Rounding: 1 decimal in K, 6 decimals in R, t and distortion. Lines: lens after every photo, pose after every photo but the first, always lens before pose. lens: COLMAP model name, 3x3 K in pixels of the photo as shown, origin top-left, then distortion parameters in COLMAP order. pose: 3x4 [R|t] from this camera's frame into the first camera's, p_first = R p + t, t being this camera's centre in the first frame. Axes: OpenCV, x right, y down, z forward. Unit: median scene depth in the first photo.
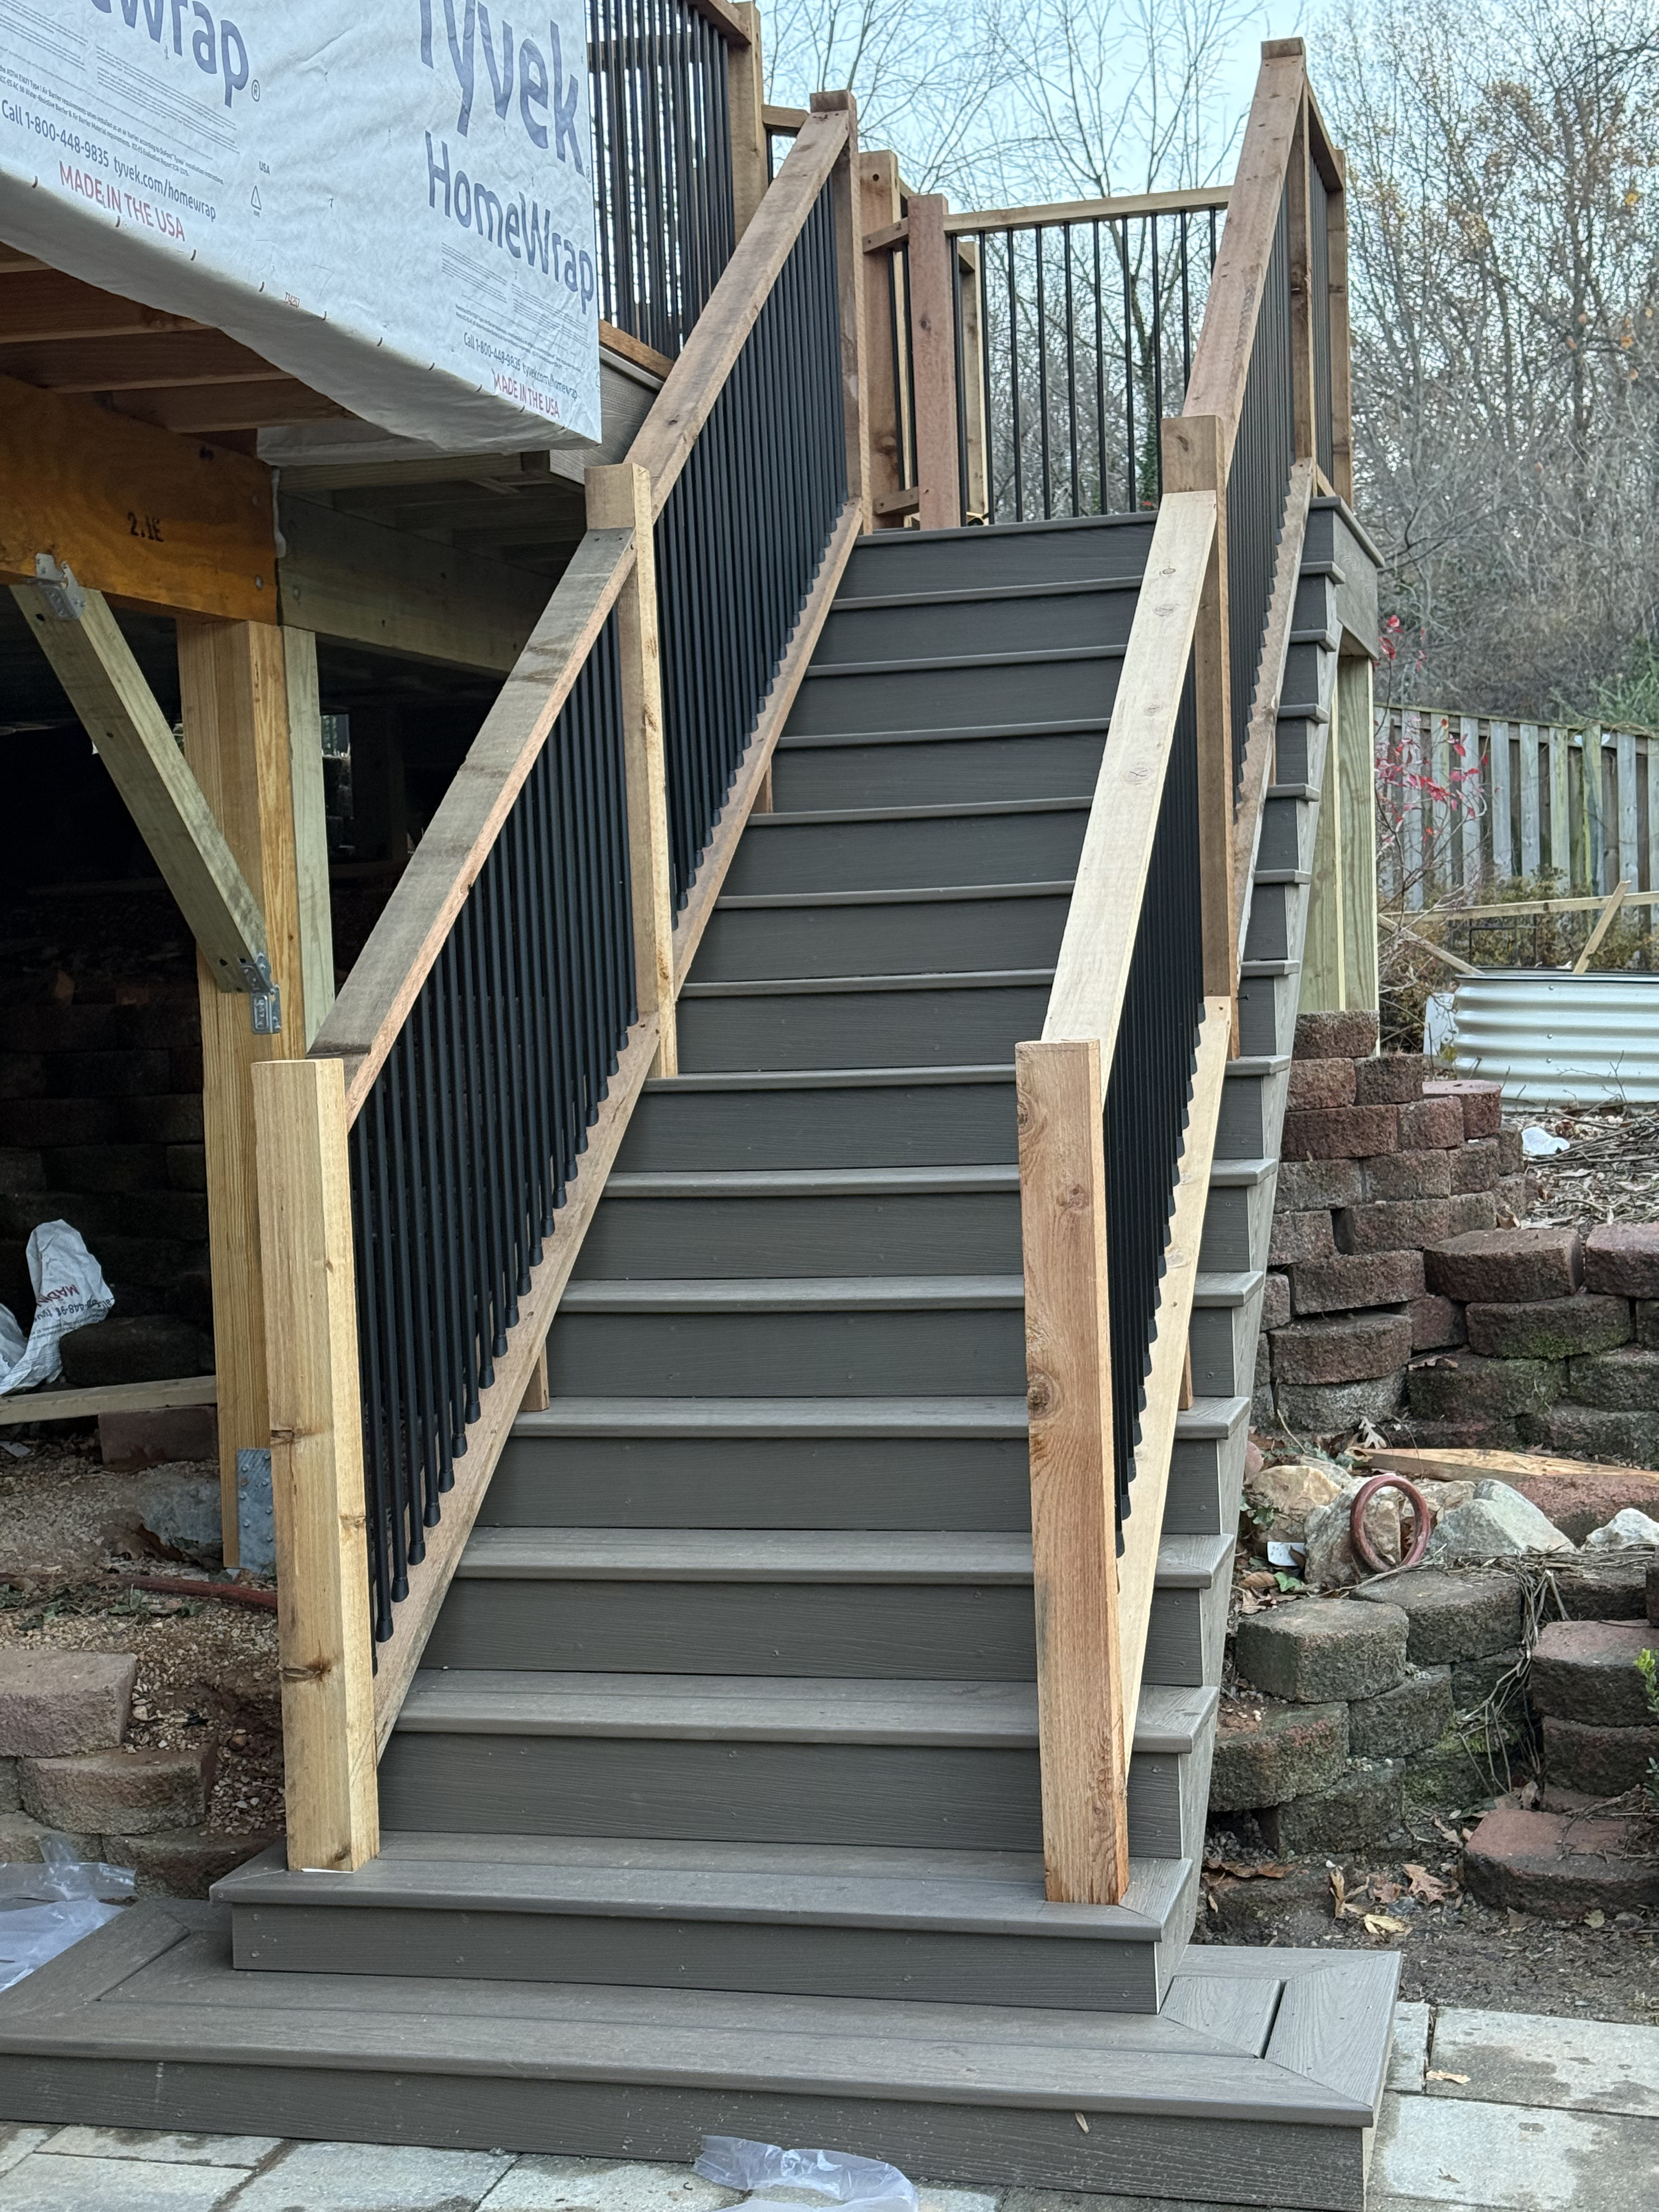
lens RADIAL K [[3101.1, 0, 828.9], [0, 3101.1, 1113.8], [0, 0, 1]] dist [0.059152, 0.000000]
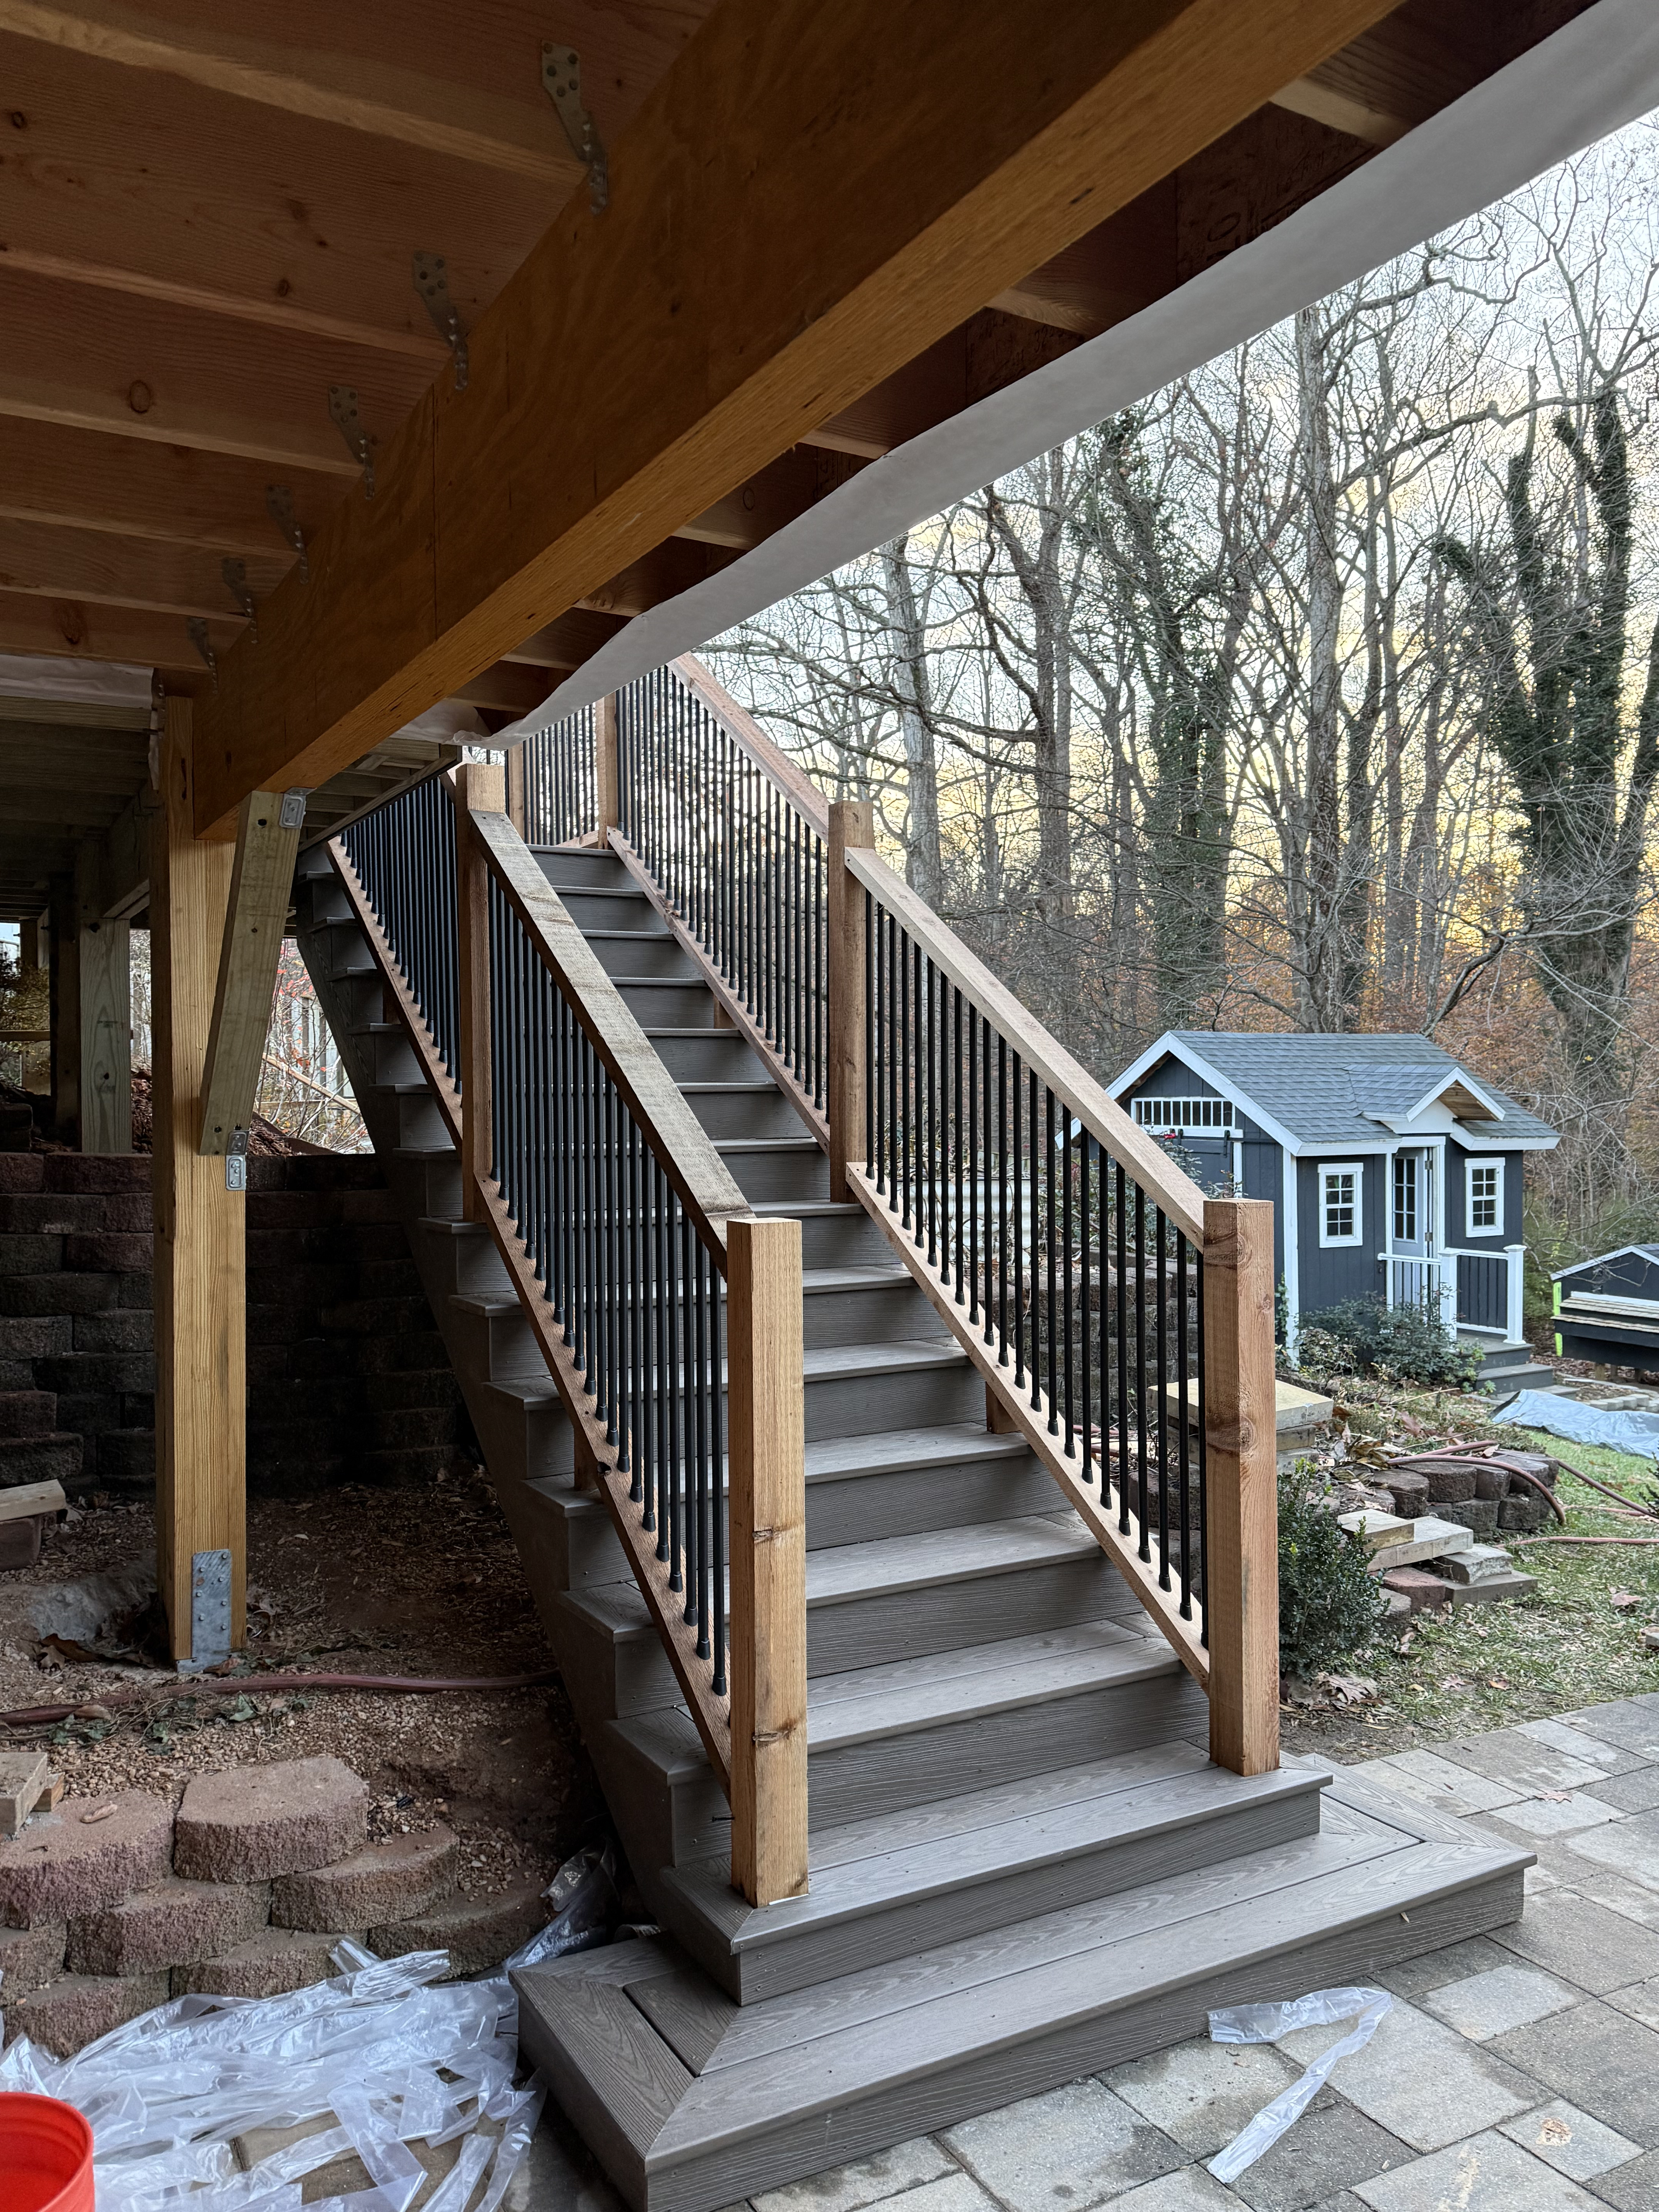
lens RADIAL K [[1665.6, 0, 830.0], [0, 1665.6, 1113.2], [0, 0, 1]] dist [-0.033146, -0.000772]
pose [[0.727288, 0.035437, 0.685417, -0.591175], [0.015223, 0.997588, -0.067730, -0.012169], [-0.686164, 0.059694, 0.724994, 0.516885]]
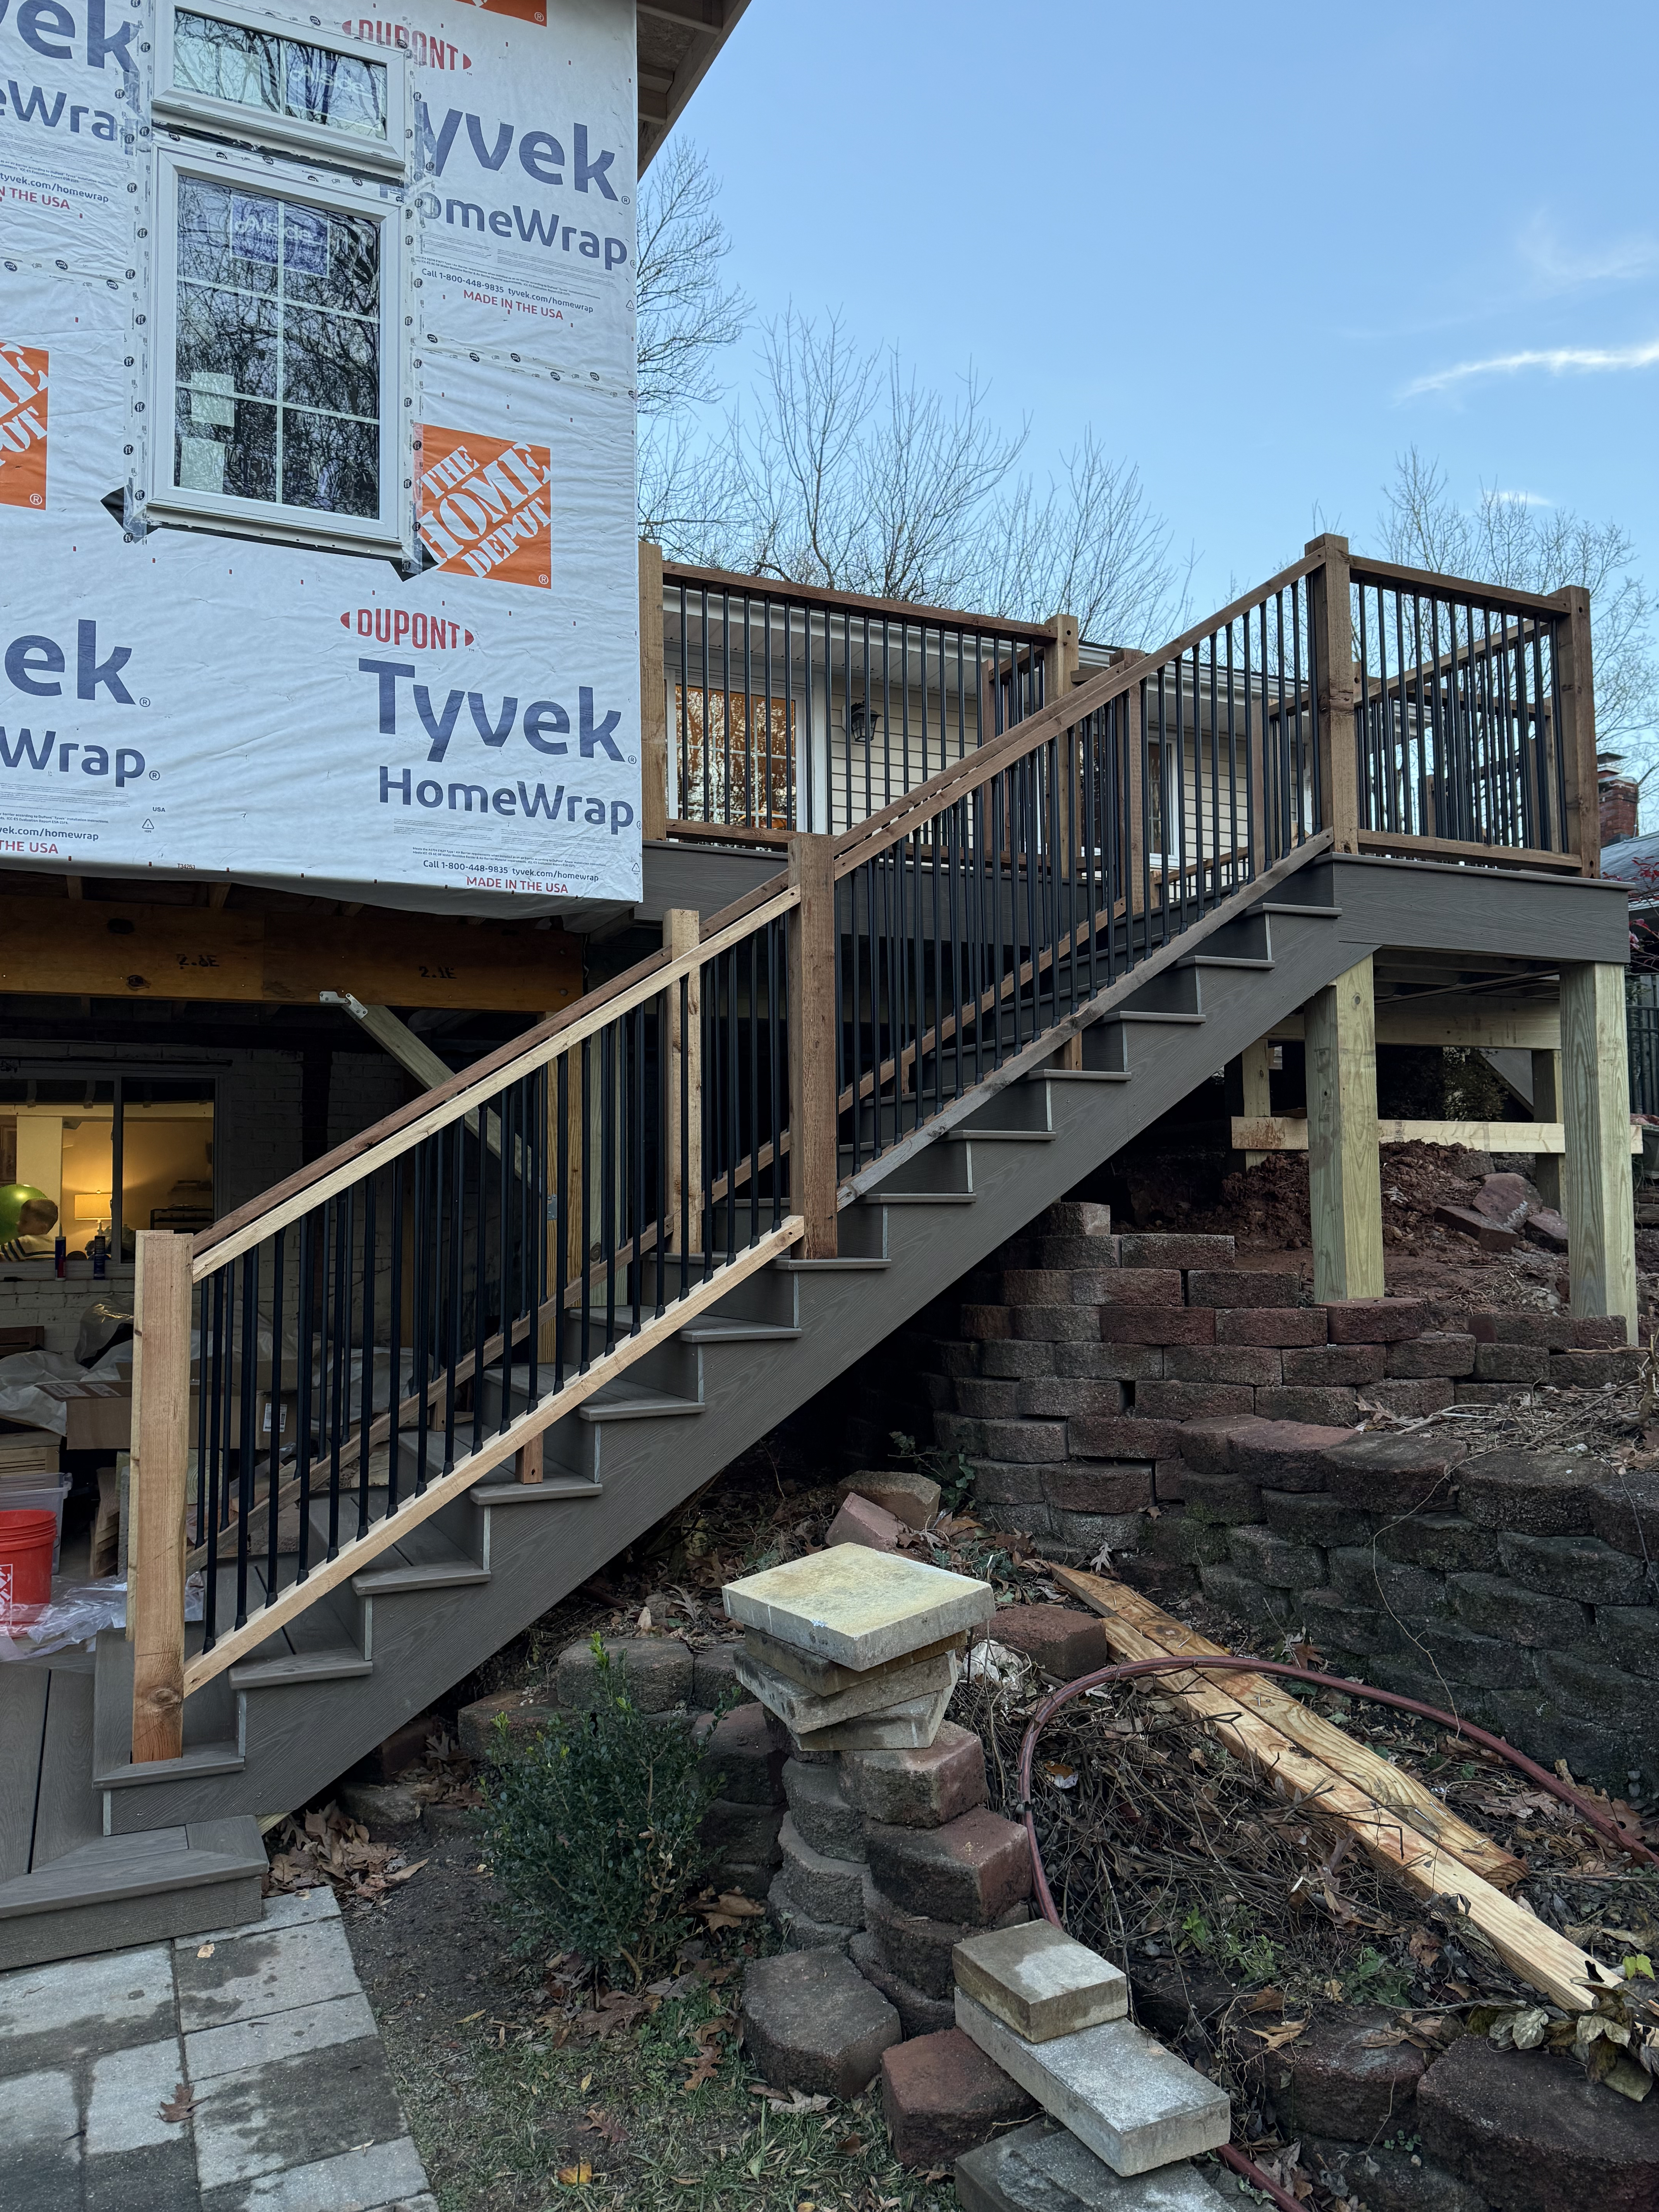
lens RADIAL K [[1562.6, 0, 829.5], [0, 1562.6, 1095.0], [0, 0, 1]] dist [0.002447, -0.004790]
pose [[0.623092, -0.032652, -0.781467, 0.916798], [-0.056326, 0.994661, -0.086470, -0.040310], [0.780118, 0.097895, 0.617926, 0.701225]]
